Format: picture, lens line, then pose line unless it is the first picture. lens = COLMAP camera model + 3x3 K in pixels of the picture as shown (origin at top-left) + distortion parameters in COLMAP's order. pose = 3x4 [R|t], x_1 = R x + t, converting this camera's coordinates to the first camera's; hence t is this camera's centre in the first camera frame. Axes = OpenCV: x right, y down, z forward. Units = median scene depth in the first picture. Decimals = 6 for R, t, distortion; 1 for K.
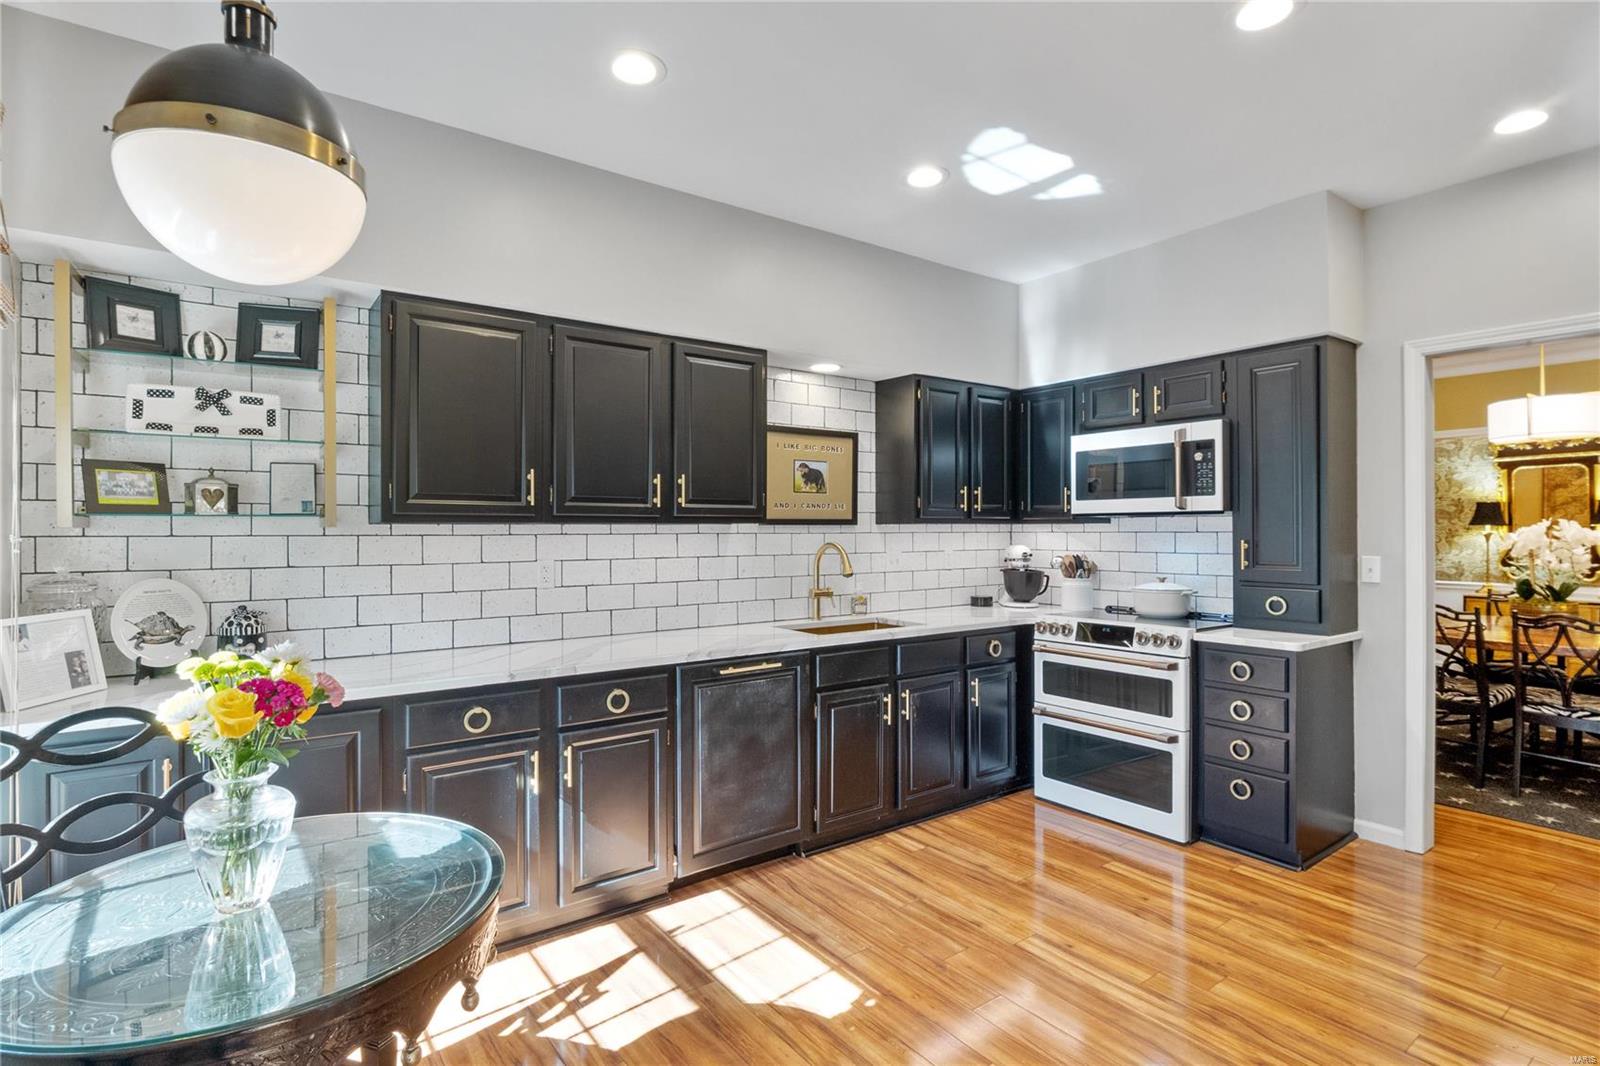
lens RADIAL K [[807.9, 0, 800.0], [0, 807.9, 533.0], [0, 0, 1]] dist [0.001263, 0.000198]
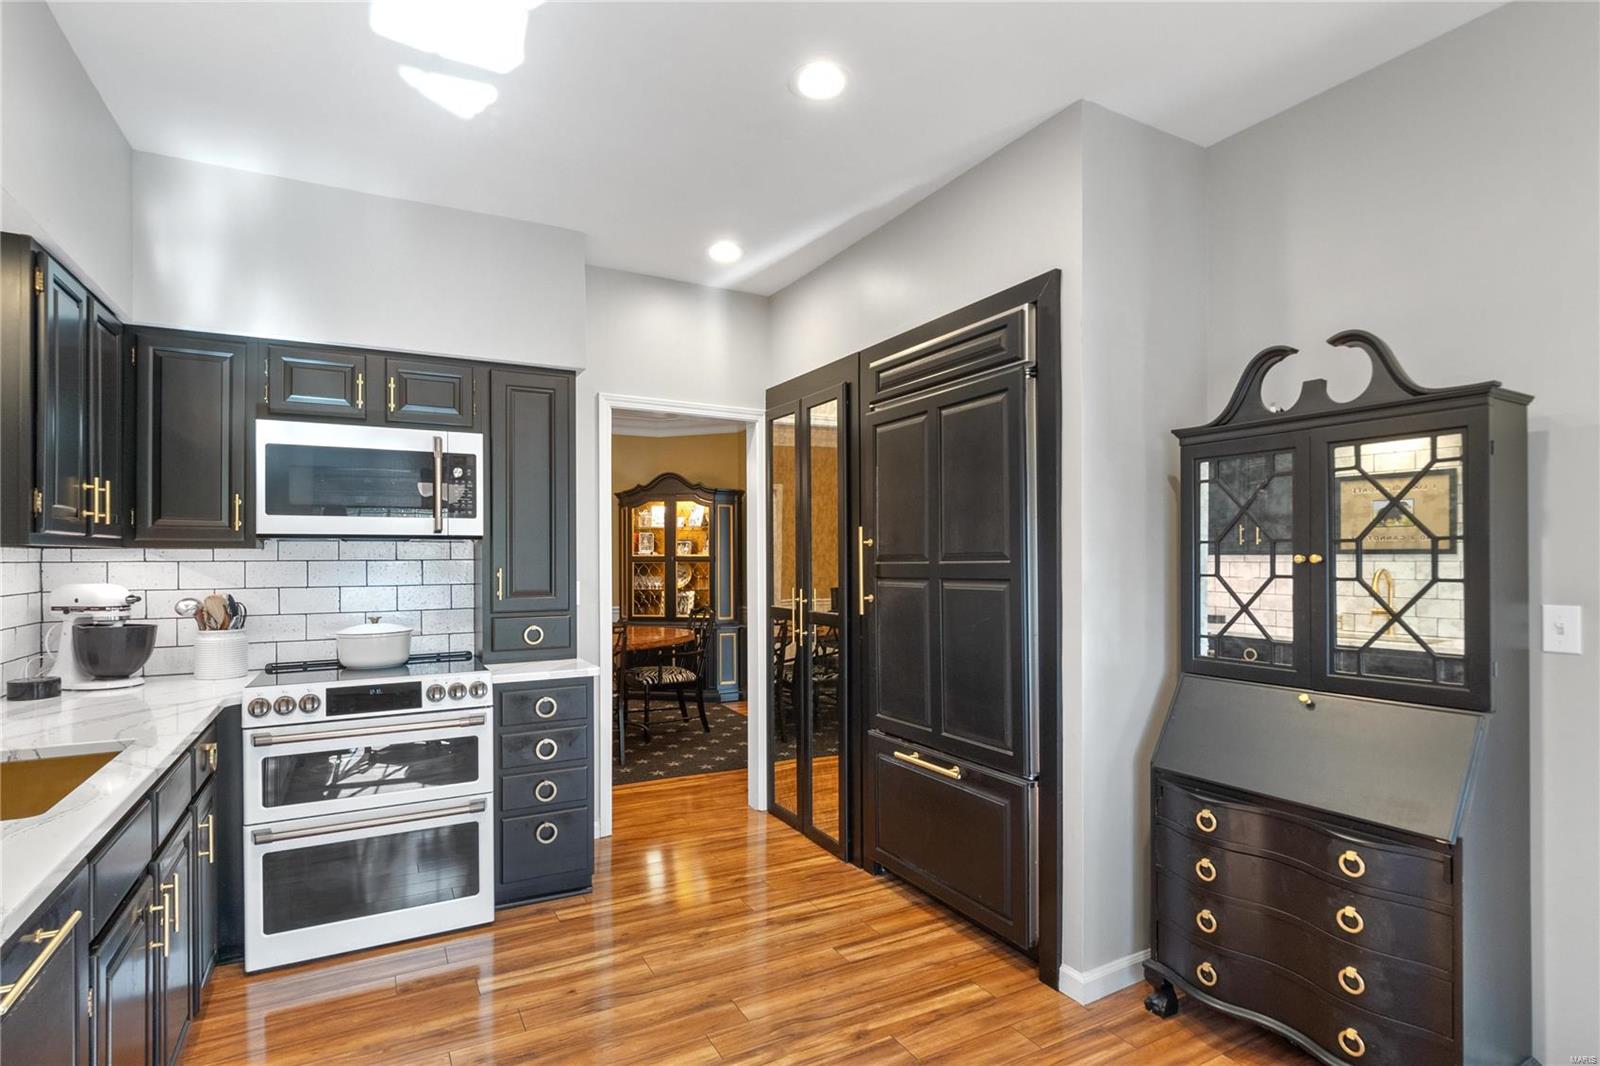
lens RADIAL K [[786.4, 0, 794.9], [0, 786.4, 558.7], [0, 0, 1]] dist [-0.002801, -0.000442]
pose [[0.142554, -0.001183, 0.989786, -0.285036], [0.007334, 0.999973, 0.000139, 0.000190], [-0.989760, 0.007239, 0.142559, 0.521280]]
